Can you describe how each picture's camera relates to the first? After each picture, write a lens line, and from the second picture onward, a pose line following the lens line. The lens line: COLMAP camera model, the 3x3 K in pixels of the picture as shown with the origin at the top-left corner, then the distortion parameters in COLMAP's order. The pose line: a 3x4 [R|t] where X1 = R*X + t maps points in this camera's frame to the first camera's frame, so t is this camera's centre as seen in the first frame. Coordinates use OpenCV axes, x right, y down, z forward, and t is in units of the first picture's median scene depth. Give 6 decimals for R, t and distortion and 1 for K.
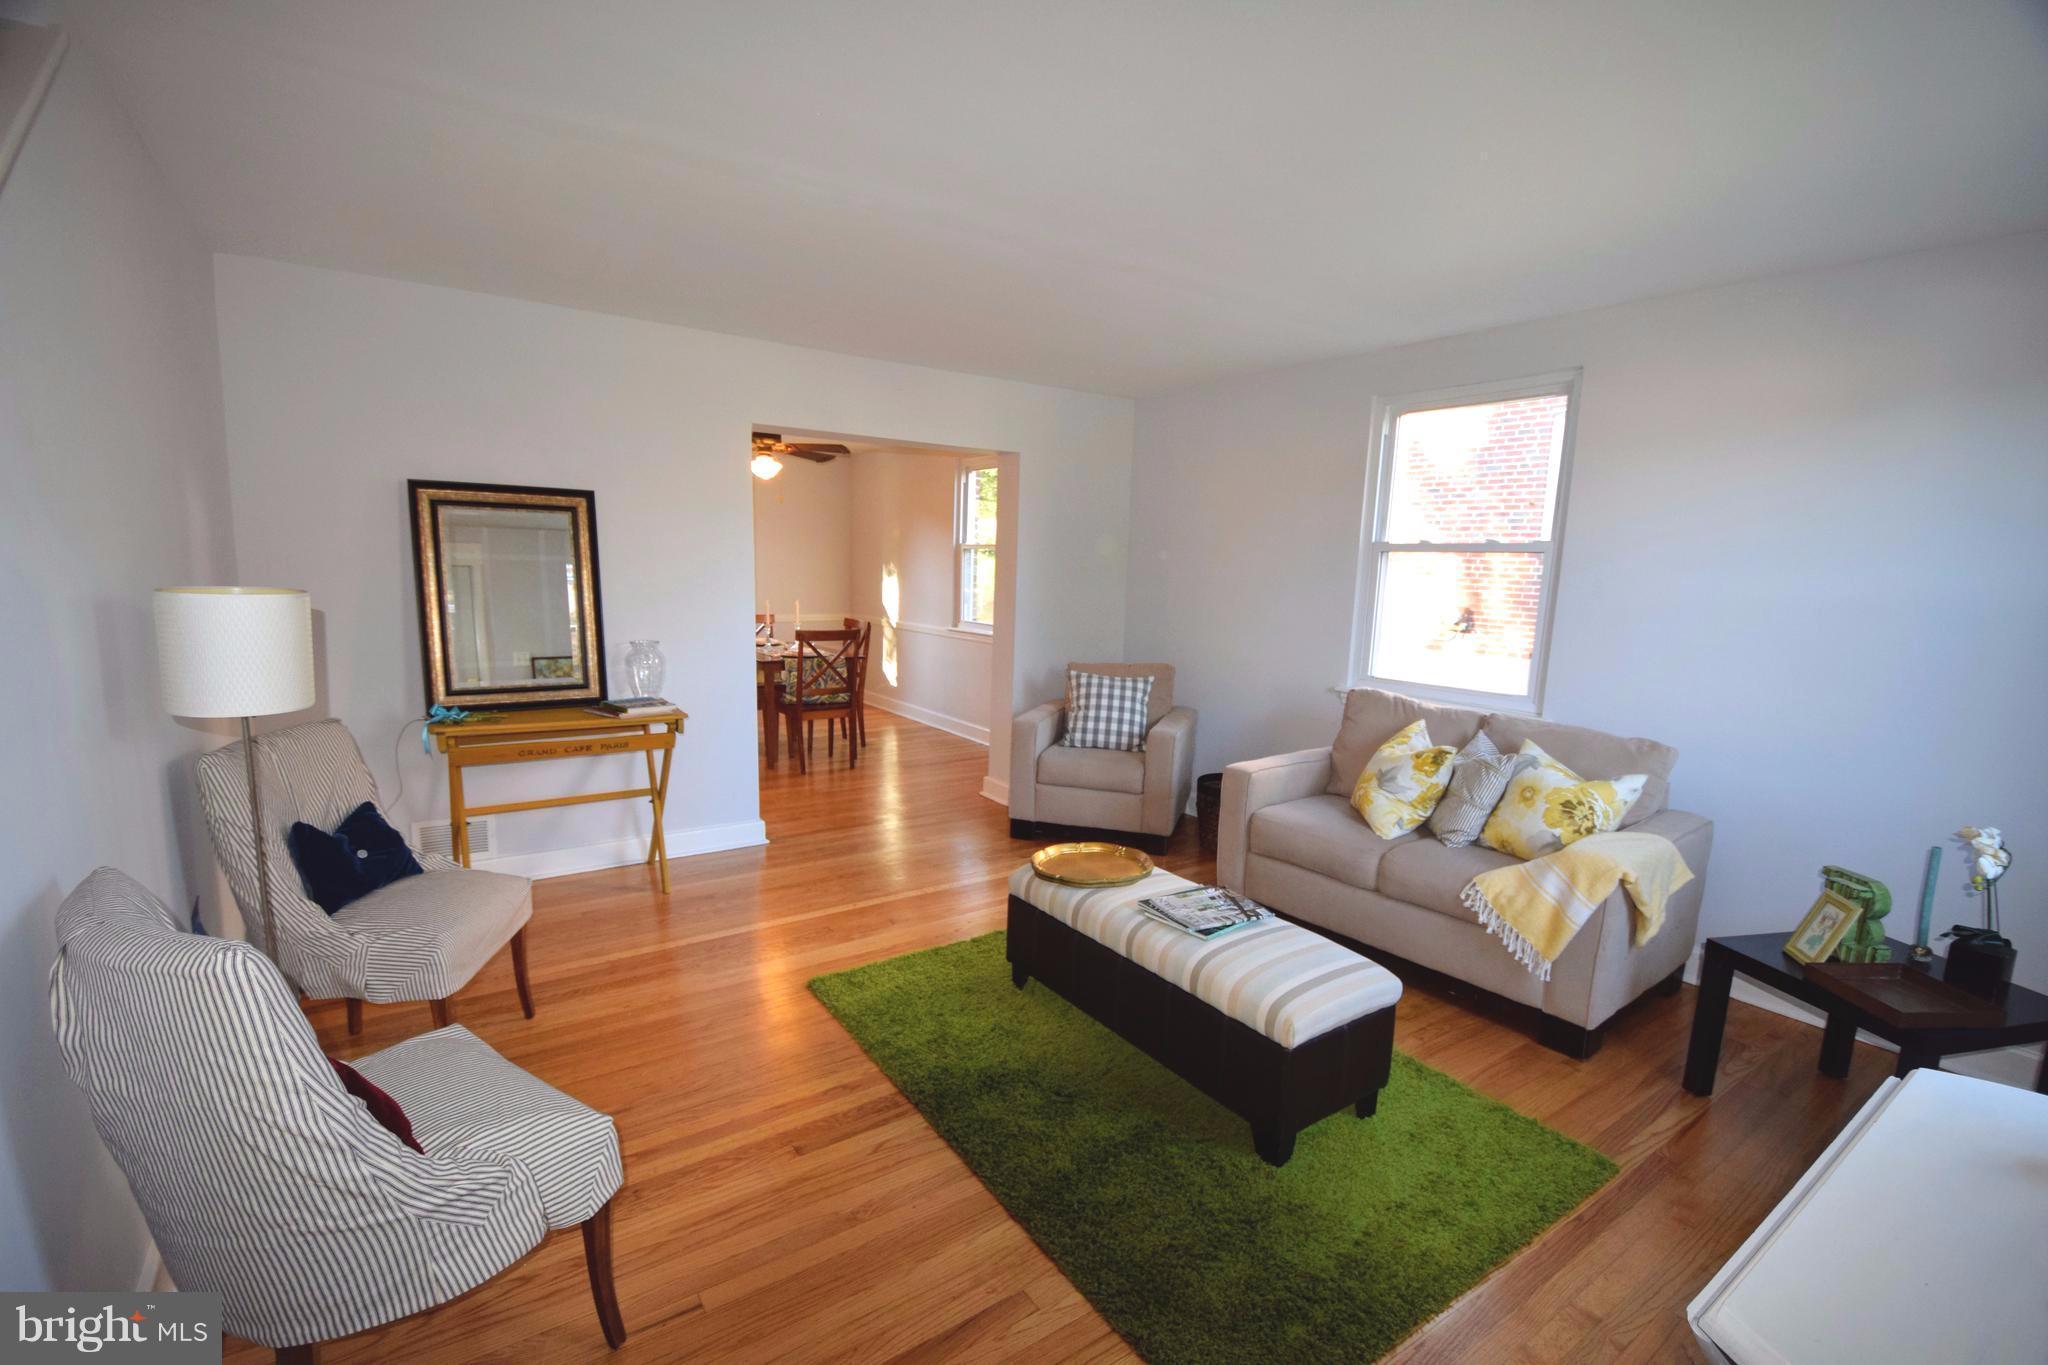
lens RADIAL K [[902.3, 0, 1024.0], [0, 902.3, 682.5], [0, 0, 1]] dist [0.016462, -0.021520]
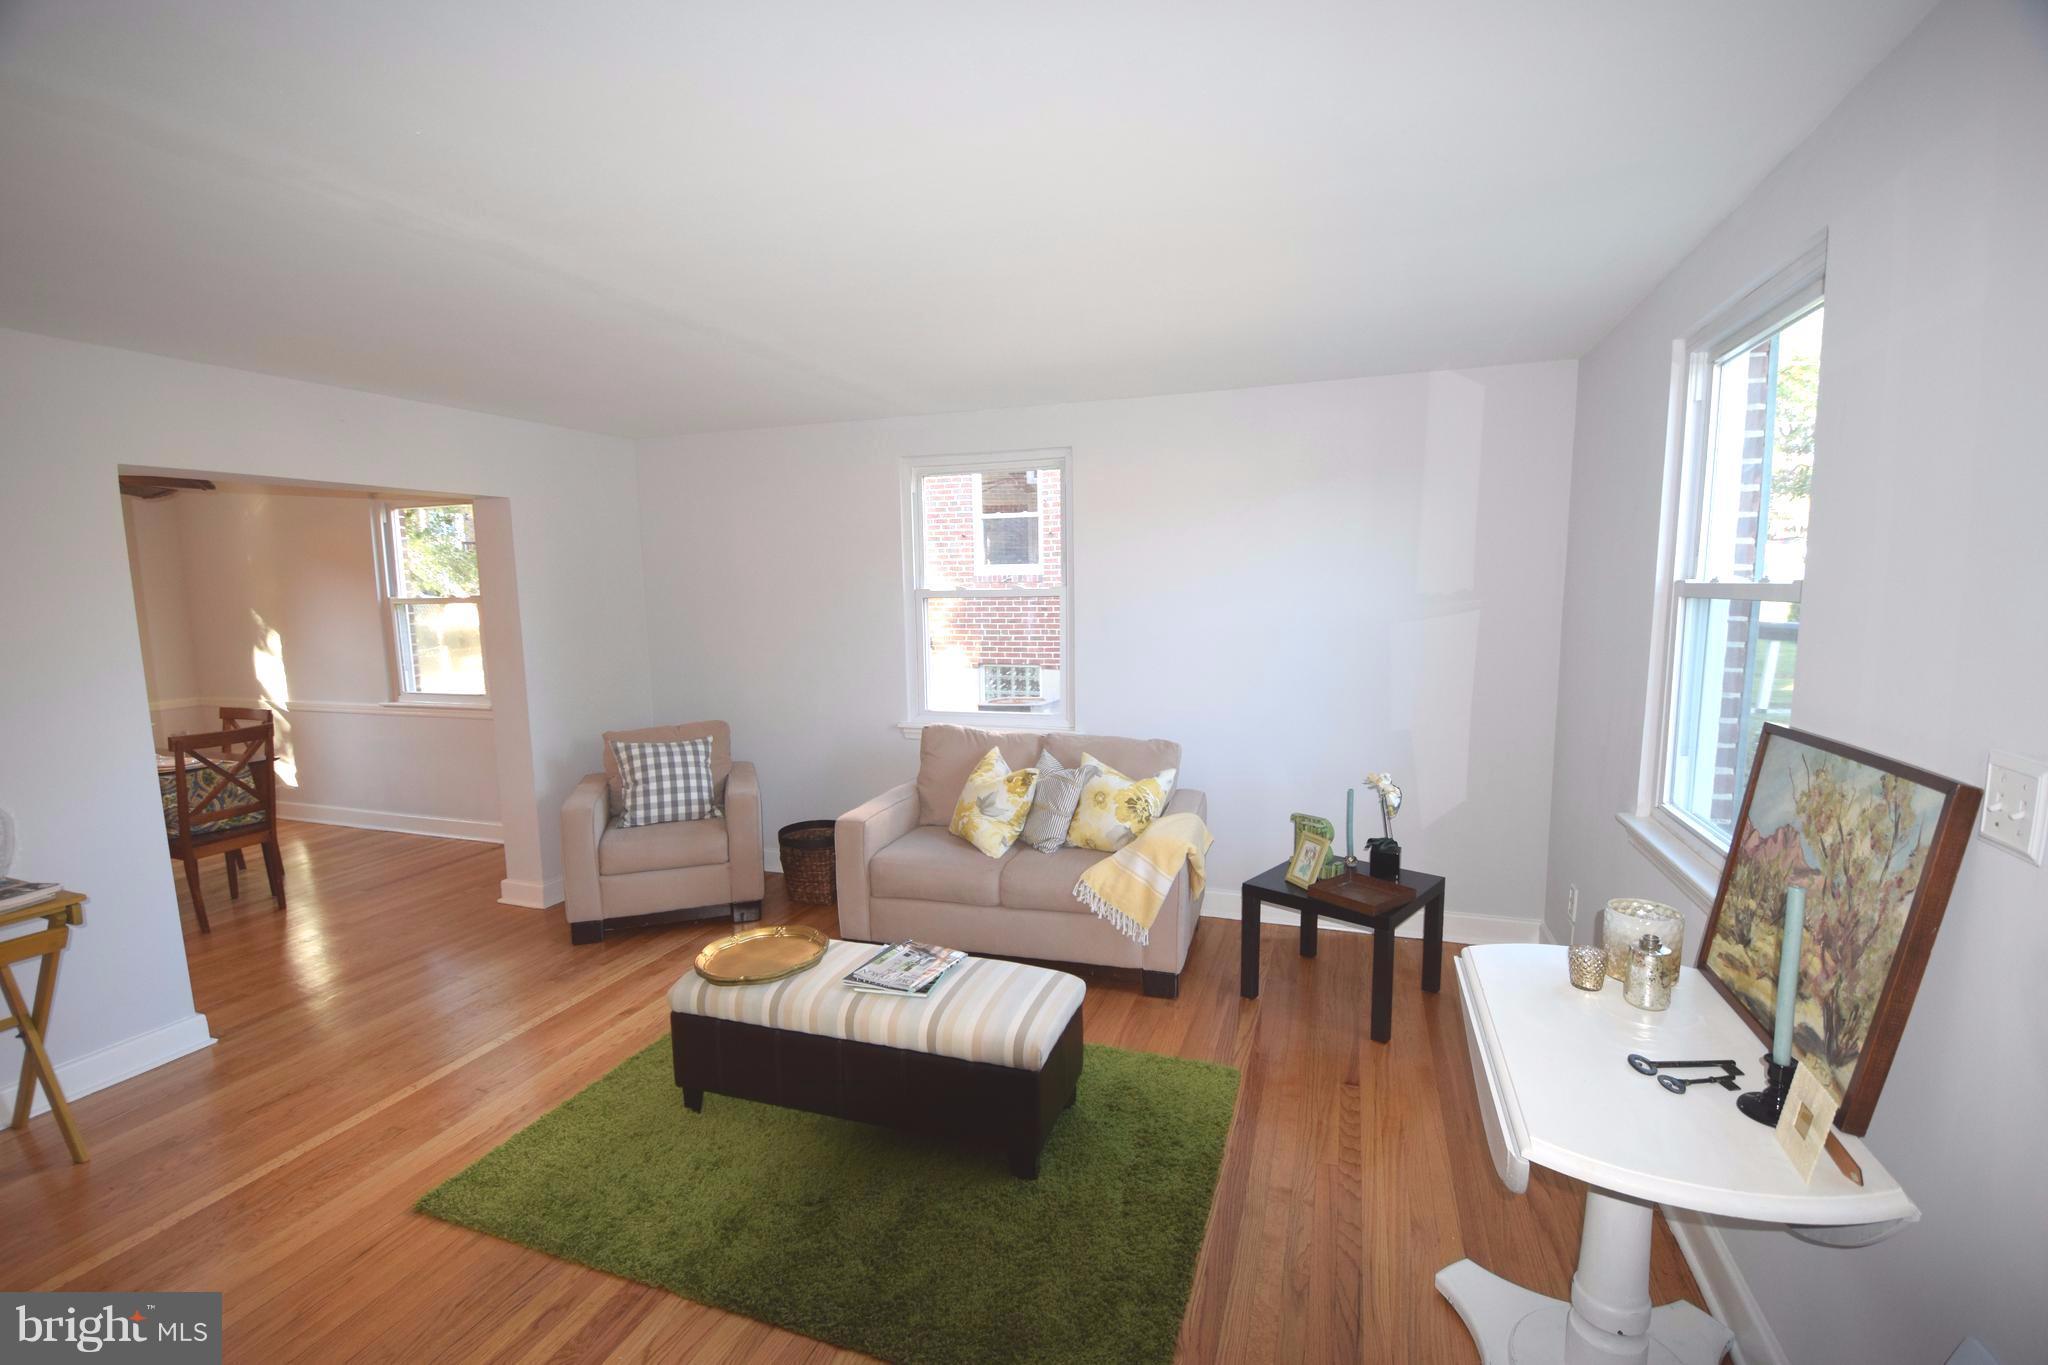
lens RADIAL K [[902.3, 0, 1024.0], [0, 902.3, 682.5], [0, 0, 1]] dist [0.016462, -0.021520]
pose [[0.807916, -0.106619, 0.579572, -0.203976], [0.117822, 0.992864, 0.018407, -0.062116], [-0.577399, 0.053415, 0.814713, 0.043821]]
